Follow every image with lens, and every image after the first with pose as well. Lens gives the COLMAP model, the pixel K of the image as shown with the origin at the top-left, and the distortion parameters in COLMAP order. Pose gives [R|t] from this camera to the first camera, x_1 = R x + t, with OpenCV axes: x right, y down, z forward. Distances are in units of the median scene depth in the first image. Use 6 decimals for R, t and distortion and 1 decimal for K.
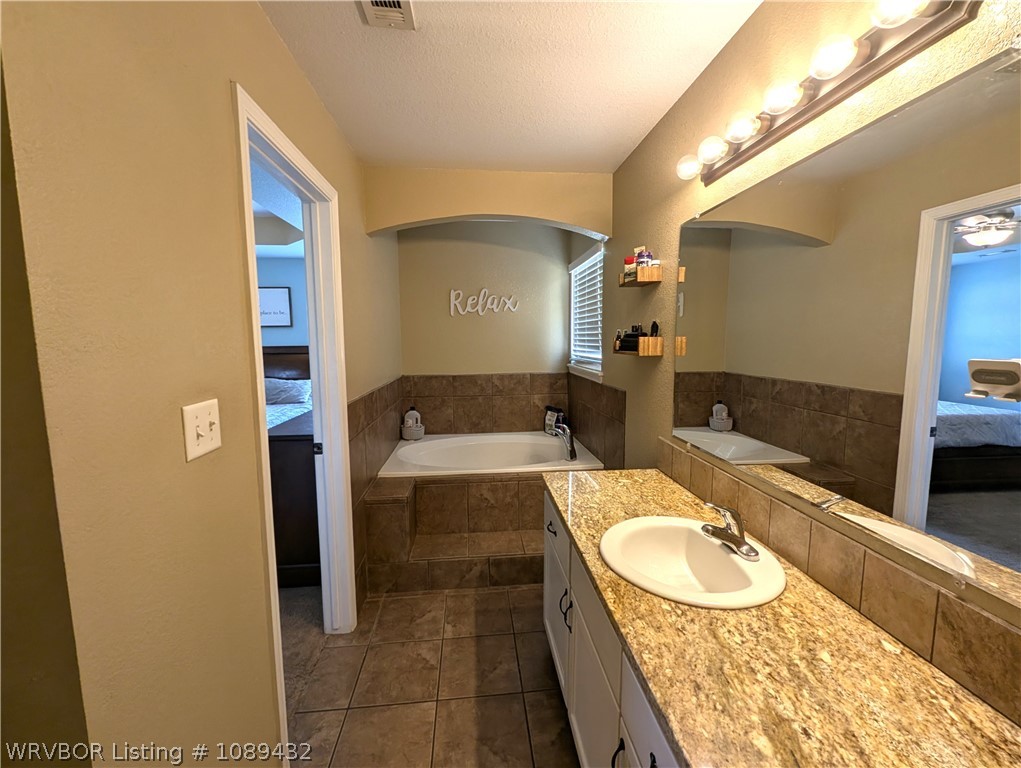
lens RADIAL K [[419.3, 0, 509.9], [0, 419.3, 384.9], [0, 0, 1]] dist [-0.000792, 0.000392]
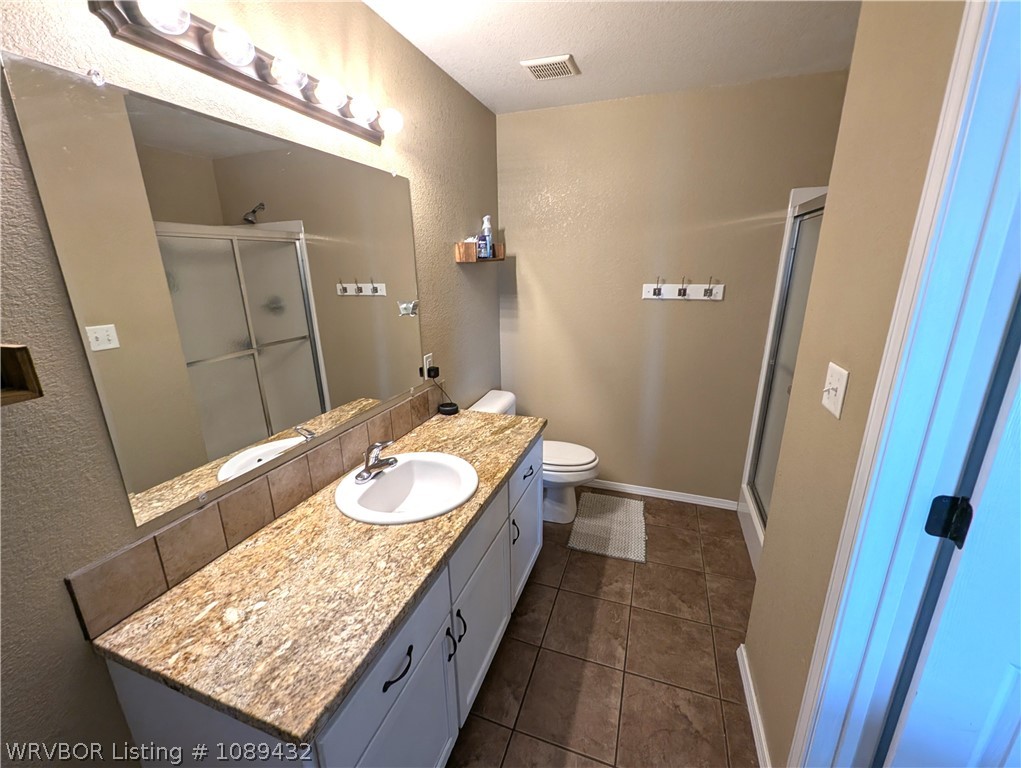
lens RADIAL K [[419.3, 0, 512.5], [0, 419.3, 381.4], [0, 0, 1]] dist [-0.000792, 0.000392]
pose [[-0.907058, -0.105544, 0.407561, -0.323895], [0.058329, 0.927225, 0.369935, -0.309462], [-0.416945, 0.359325, -0.834891, 1.804726]]
